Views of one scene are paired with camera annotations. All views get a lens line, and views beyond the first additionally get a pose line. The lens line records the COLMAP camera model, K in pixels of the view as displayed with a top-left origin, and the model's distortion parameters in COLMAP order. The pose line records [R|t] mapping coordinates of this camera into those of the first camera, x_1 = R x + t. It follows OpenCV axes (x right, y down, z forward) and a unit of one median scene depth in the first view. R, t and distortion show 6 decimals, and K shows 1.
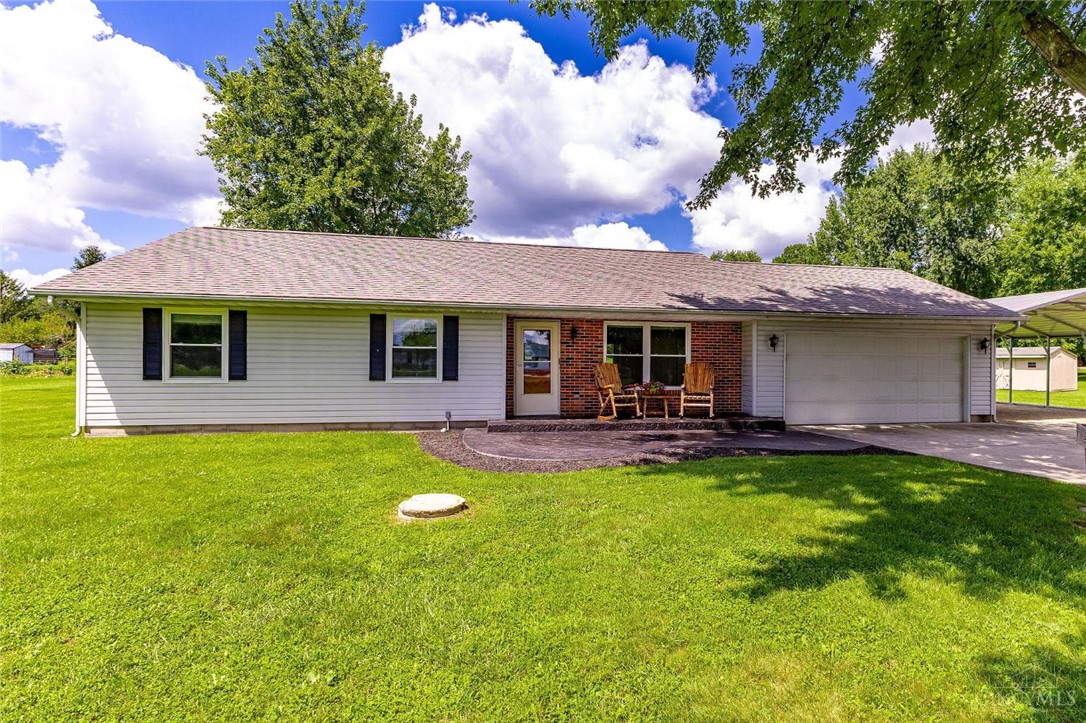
lens RADIAL K [[563.7, 0, 610.8], [0, 563.7, 362.4], [0, 0, 1]] dist [0.014392, -0.000048]
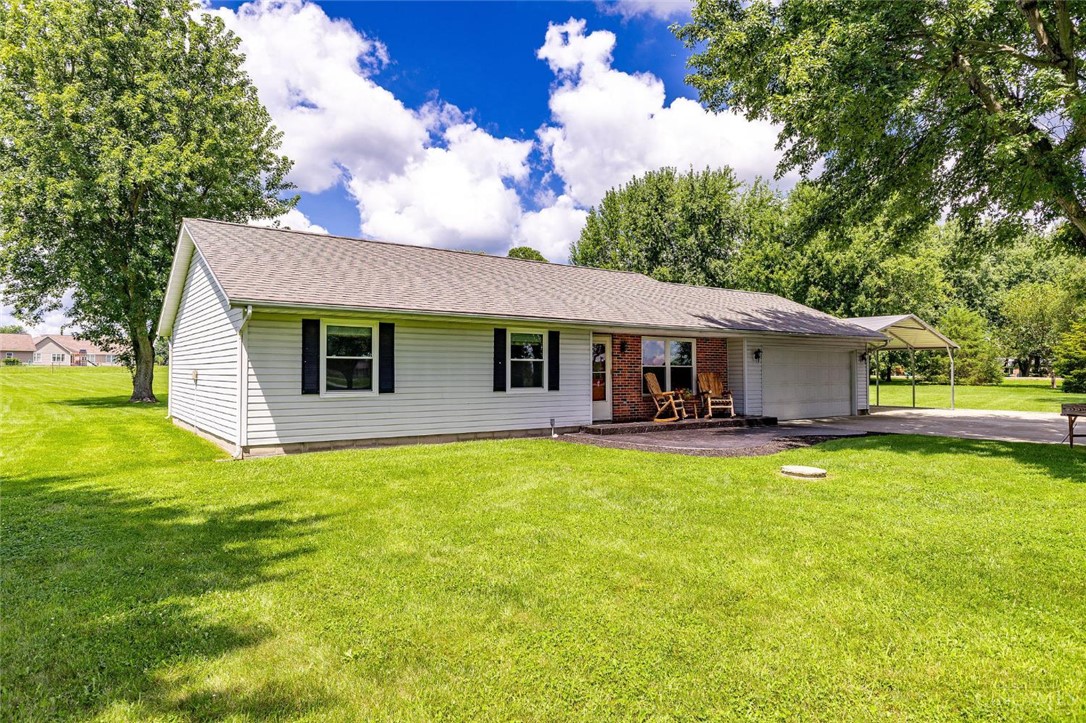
lens RADIAL K [[645.2, 0, 543.0], [0, 645.2, 361.5], [0, 0, 1]] dist [0.001918, -0.000247]
pose [[0.919909, -0.001171, 0.392129, -0.846255], [0.007514, 0.999865, -0.014641, -0.005406], [-0.392059, 0.016415, 0.919794, -0.144944]]
